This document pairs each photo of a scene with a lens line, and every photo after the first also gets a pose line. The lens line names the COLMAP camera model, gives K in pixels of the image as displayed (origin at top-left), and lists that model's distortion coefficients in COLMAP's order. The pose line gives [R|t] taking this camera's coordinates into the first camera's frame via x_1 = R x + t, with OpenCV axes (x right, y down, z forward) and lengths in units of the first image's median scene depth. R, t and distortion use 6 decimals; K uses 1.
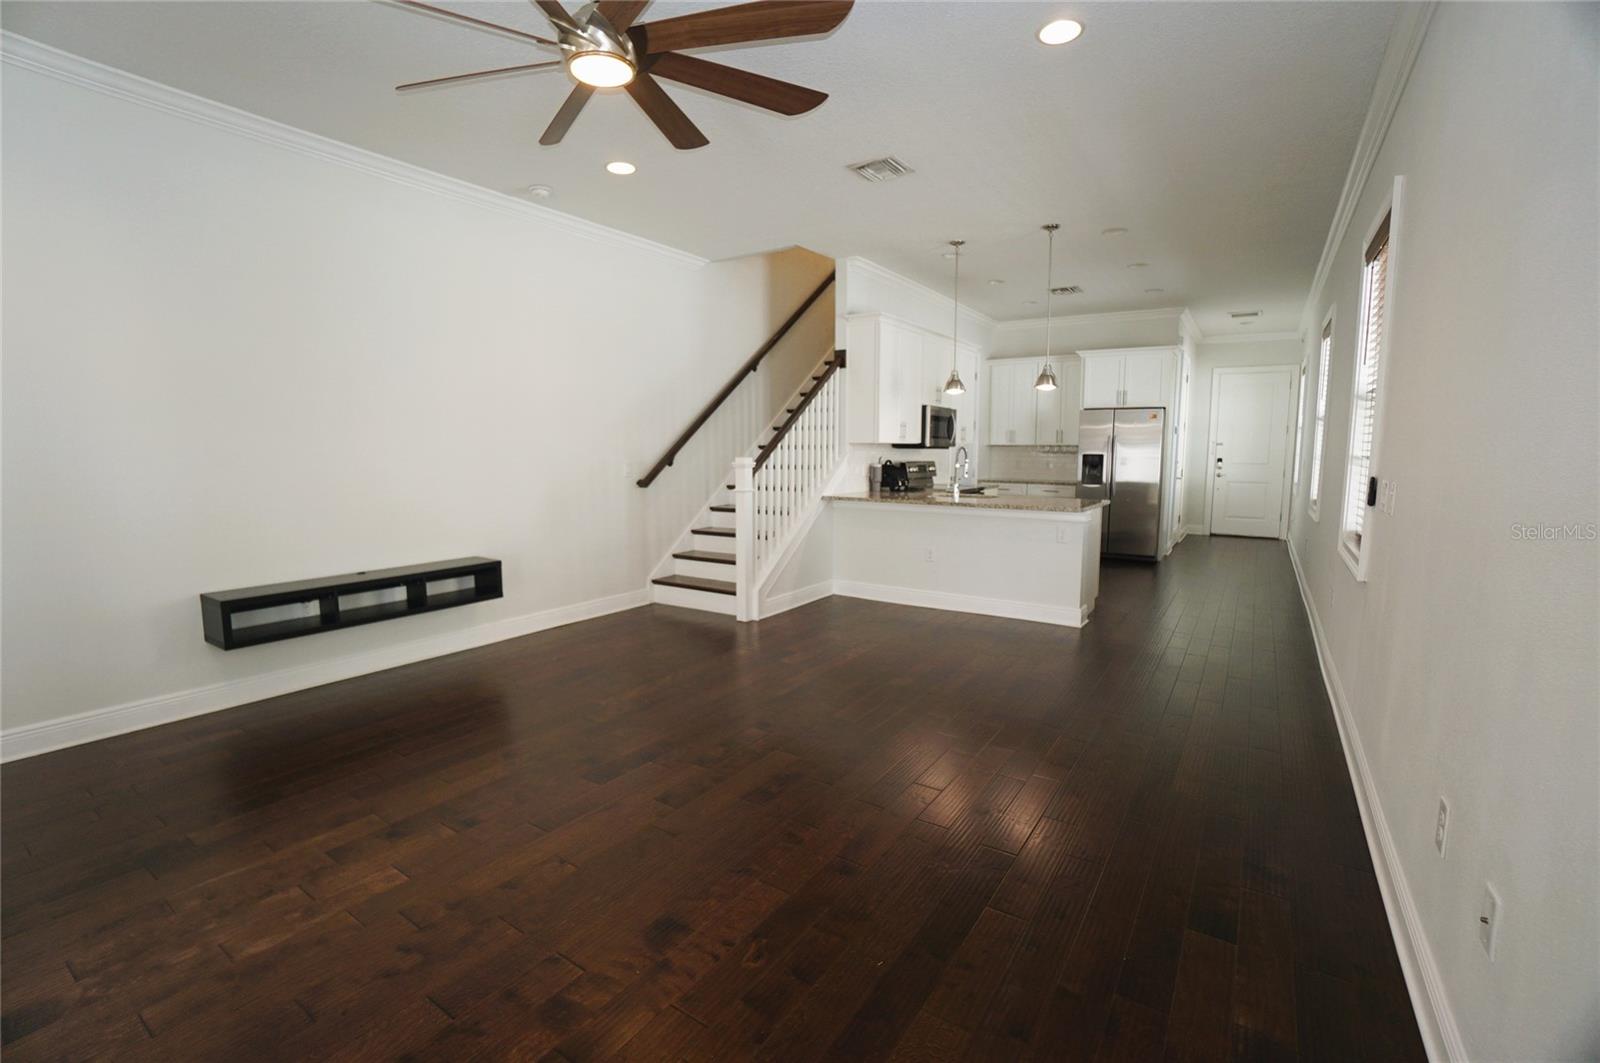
lens RADIAL K [[700.6, 0, 789.8], [0, 700.6, 531.0], [0, 0, 1]] dist [-0.046731, 0.005635]
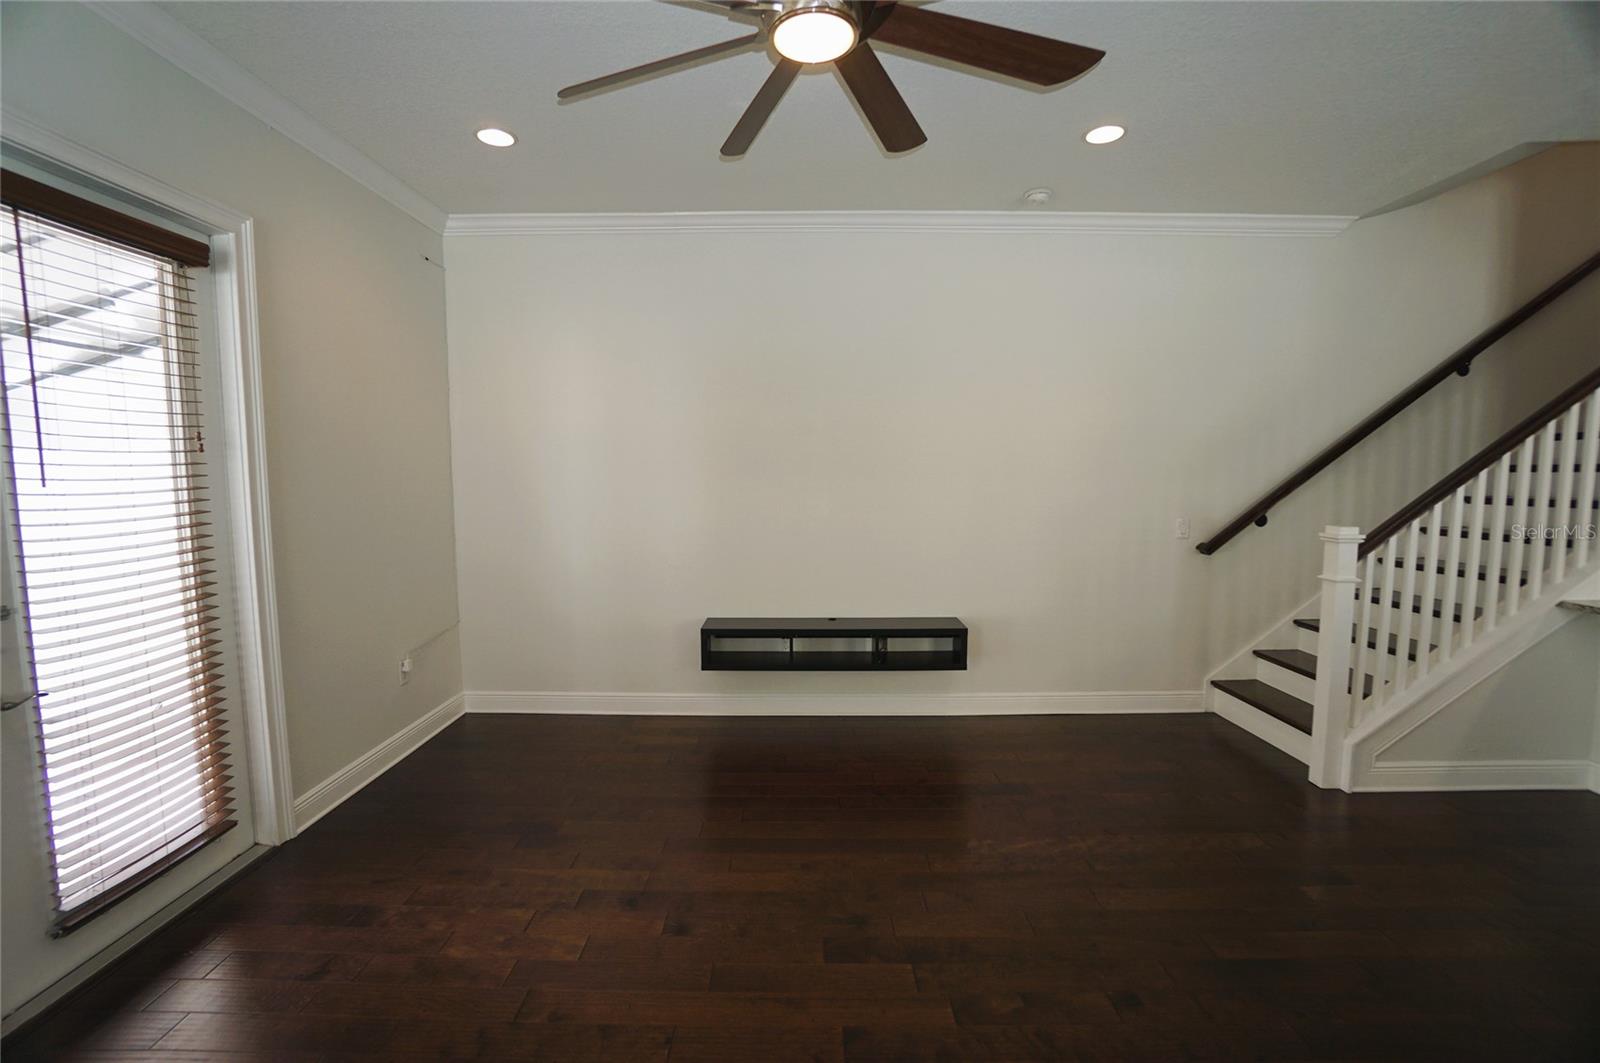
lens RADIAL K [[700.6, 0, 799.9], [0, 700.6, 536.1], [0, 0, 1]] dist [-0.046731, 0.005635]
pose [[0.554947, 0.078530, -0.828171, 0.161657], [-0.094558, 0.995037, 0.030990, -0.068260], [0.826494, 0.061112, 0.559618, 0.263522]]
